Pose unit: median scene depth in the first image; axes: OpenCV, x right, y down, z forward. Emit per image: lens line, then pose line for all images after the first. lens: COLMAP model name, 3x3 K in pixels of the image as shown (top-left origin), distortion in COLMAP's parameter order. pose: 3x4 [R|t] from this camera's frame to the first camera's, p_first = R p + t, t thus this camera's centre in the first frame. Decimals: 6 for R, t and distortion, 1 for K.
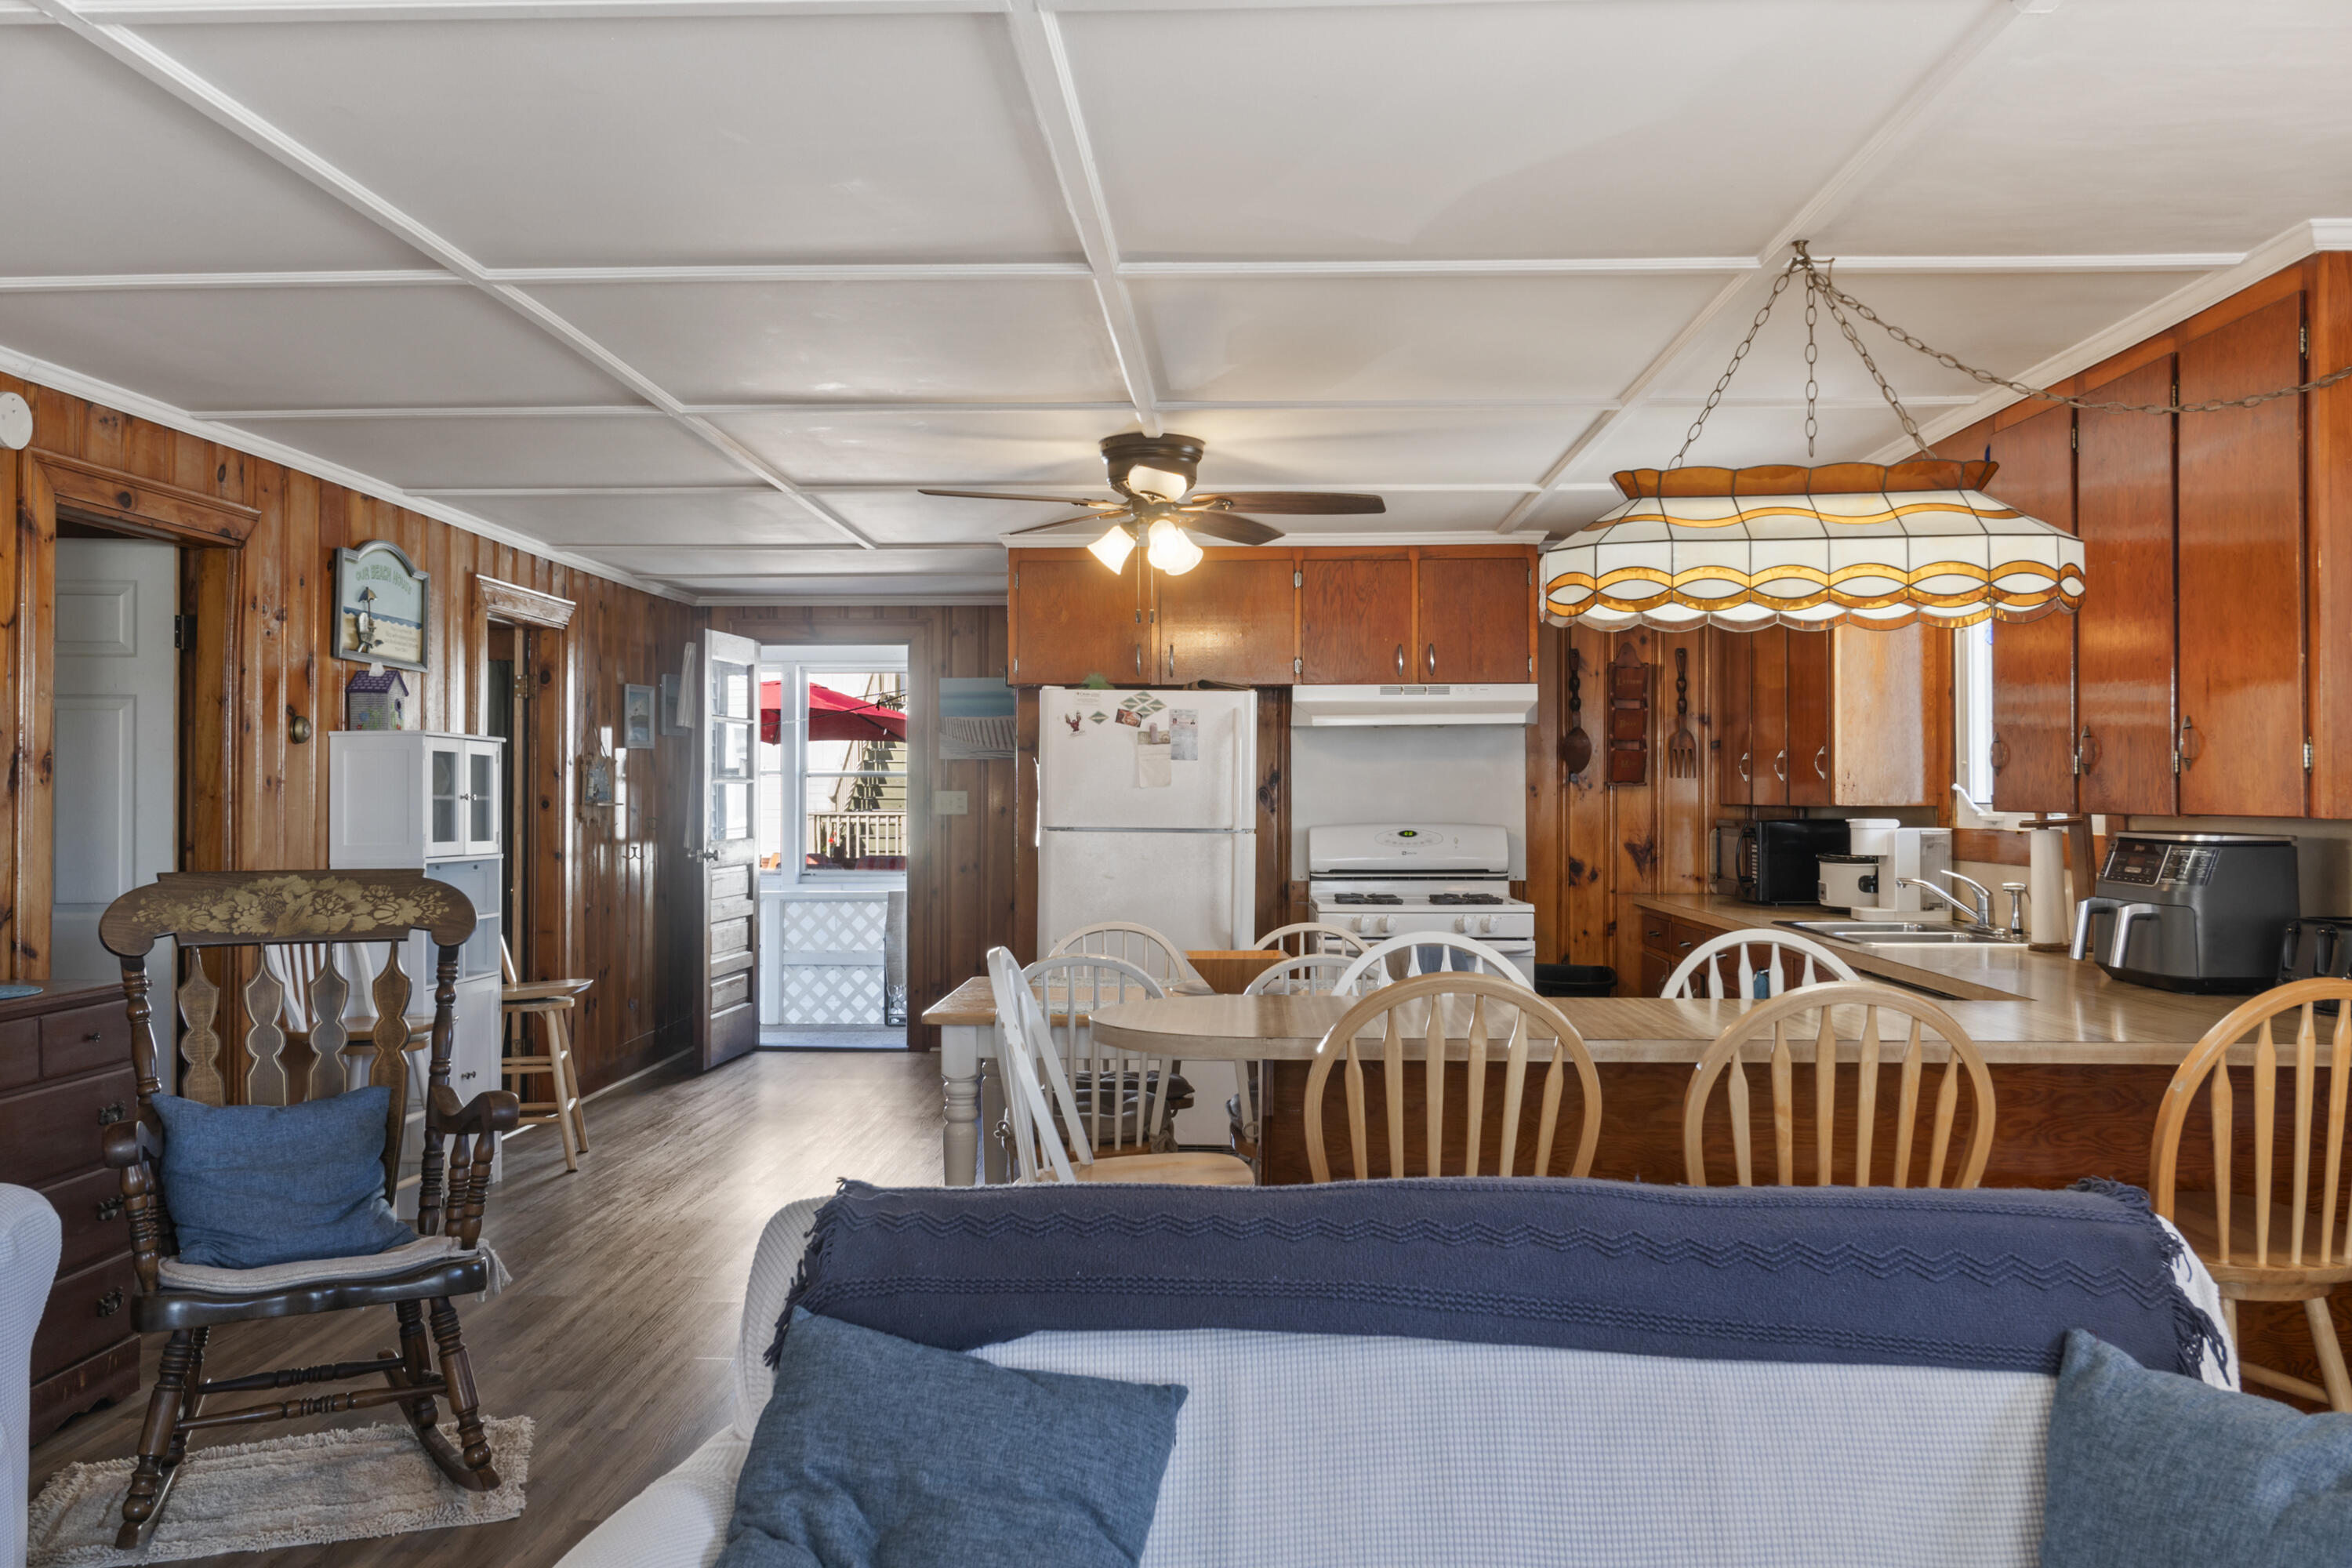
lens RADIAL K [[1842.1, 0, 1185.0], [0, 1842.1, 776.0], [0, 0, 1]] dist [0.000266, -0.003387]
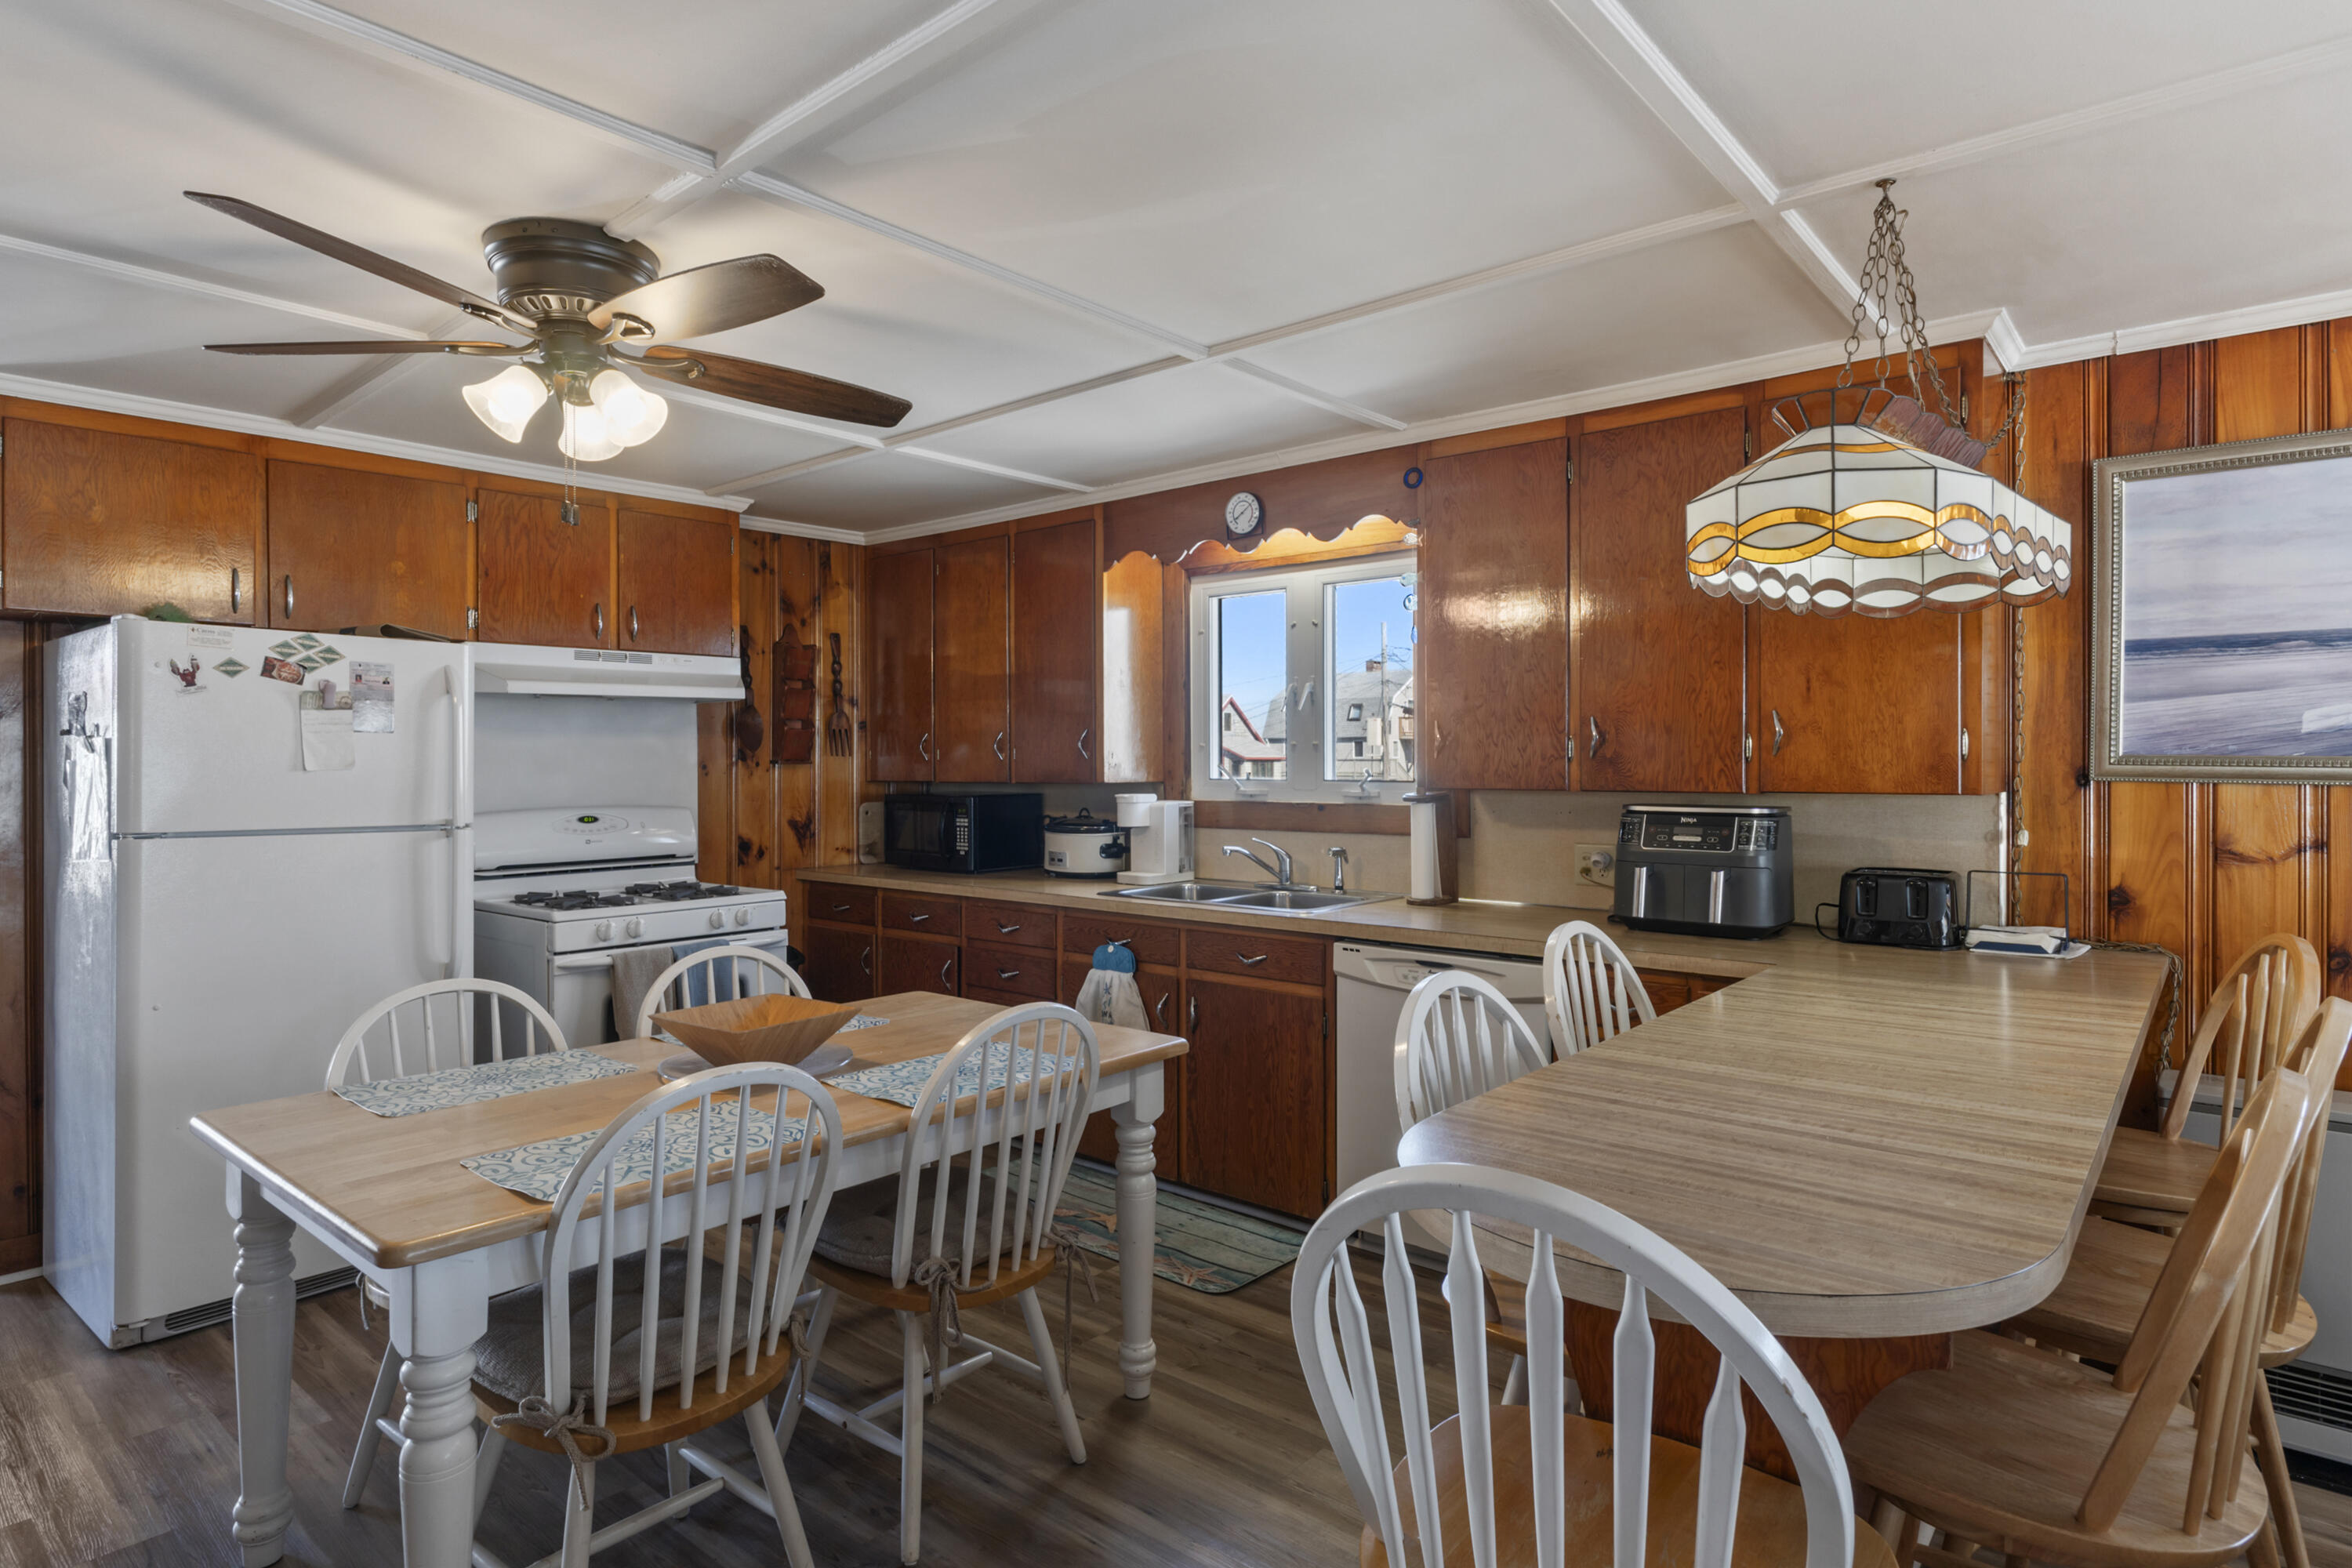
lens RADIAL K [[1261.3, 0, 1177.2], [0, 1261.3, 772.6], [0, 0, 1]] dist [-0.004830, -0.001587]
pose [[0.625510, -0.009594, 0.780157, -0.210389], [-0.004261, 0.999867, 0.015713, -0.002098], [-0.780205, -0.013153, 0.625386, 0.486465]]
